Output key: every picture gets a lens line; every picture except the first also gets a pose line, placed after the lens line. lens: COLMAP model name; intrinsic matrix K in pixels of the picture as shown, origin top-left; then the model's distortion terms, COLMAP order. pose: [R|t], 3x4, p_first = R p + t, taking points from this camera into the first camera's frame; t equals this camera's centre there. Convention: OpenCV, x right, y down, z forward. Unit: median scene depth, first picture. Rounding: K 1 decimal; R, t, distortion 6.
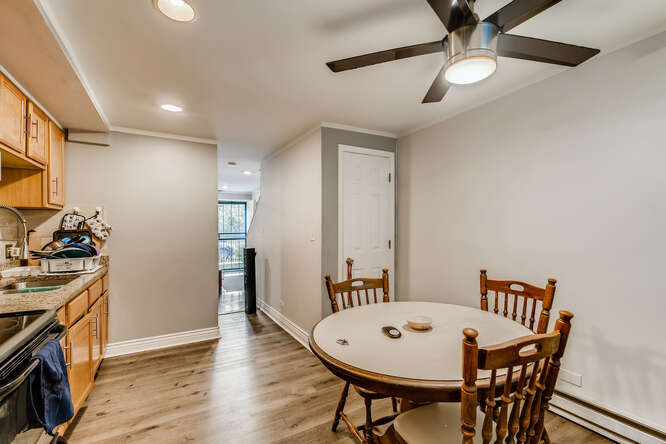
lens RADIAL K [[310.3, 0, 330.6], [0, 310.3, 225.5], [0, 0, 1]] dist [0.004022, -0.000009]
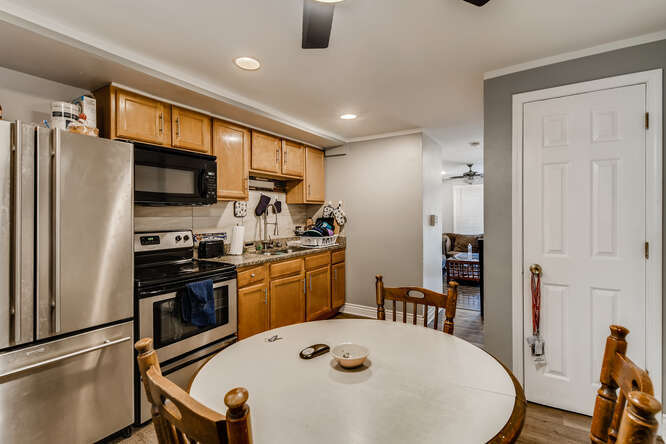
lens RADIAL K [[310.3, 0, 329.8], [0, 310.3, 217.8], [0, 0, 1]] dist [0.004022, -0.000009]
pose [[0.480208, 0.008776, -0.877111, 0.444950], [0.008102, 0.999863, 0.014440, -0.005813], [0.877117, -0.014041, 0.480071, 0.319604]]
